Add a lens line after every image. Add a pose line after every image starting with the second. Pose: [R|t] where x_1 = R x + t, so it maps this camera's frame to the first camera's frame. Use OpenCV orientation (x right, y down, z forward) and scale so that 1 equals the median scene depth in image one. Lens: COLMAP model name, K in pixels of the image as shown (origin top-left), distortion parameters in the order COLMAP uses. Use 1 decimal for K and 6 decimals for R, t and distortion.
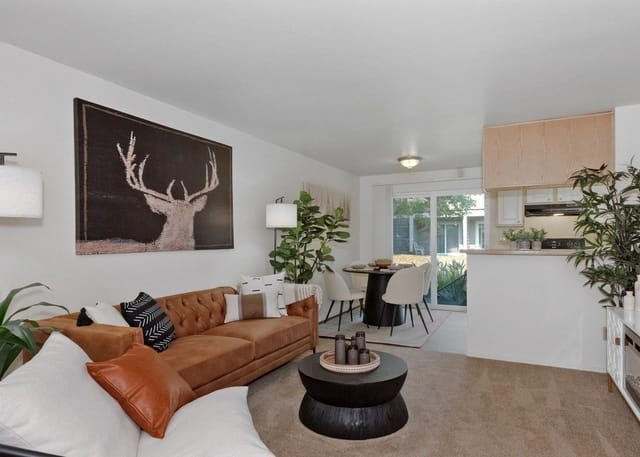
lens RADIAL K [[388.2, 0, 299.0], [0, 388.2, 236.9], [0, 0, 1]] dist [0.019631, 0.000403]
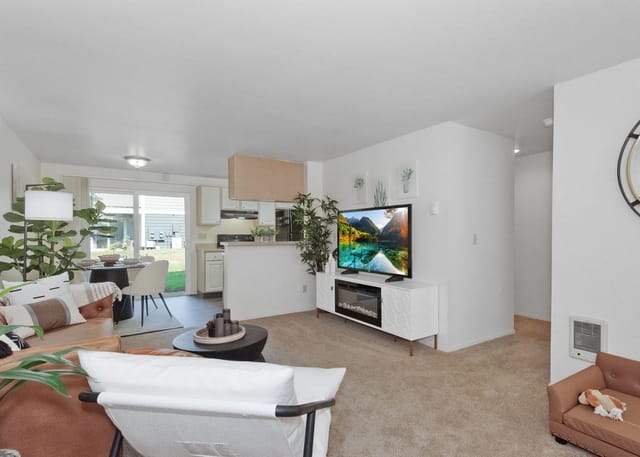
lens RADIAL K [[388.2, 0, 299.0], [0, 388.2, 236.9], [0, 0, 1]] dist [0.019631, 0.000403]
pose [[0.505029, -0.001728, 0.863101, -0.586655], [-0.007012, 0.999957, 0.006105, 0.002125], [-0.863074, -0.009135, 0.504995, 0.120986]]
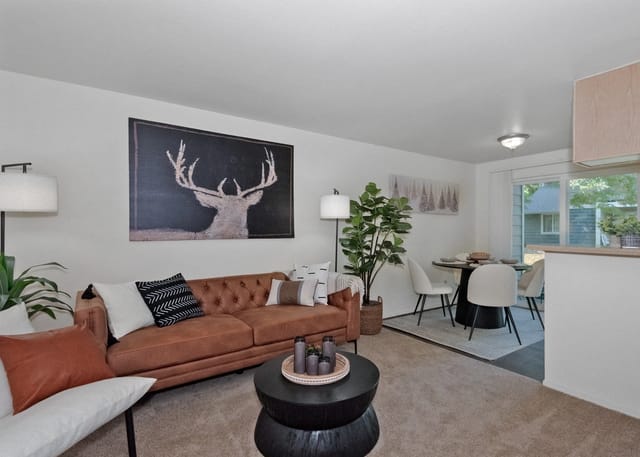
lens RADIAL K [[318.1, 0, 320.0], [0, 318.1, 228.5], [0, 0, 1]] dist [0.017510, -0.000503]
pose [[0.894411, 0.004445, -0.447224, 0.346030], [-0.003247, 0.999989, 0.003446, -0.000166], [0.447234, -0.001630, 0.894415, 0.263601]]
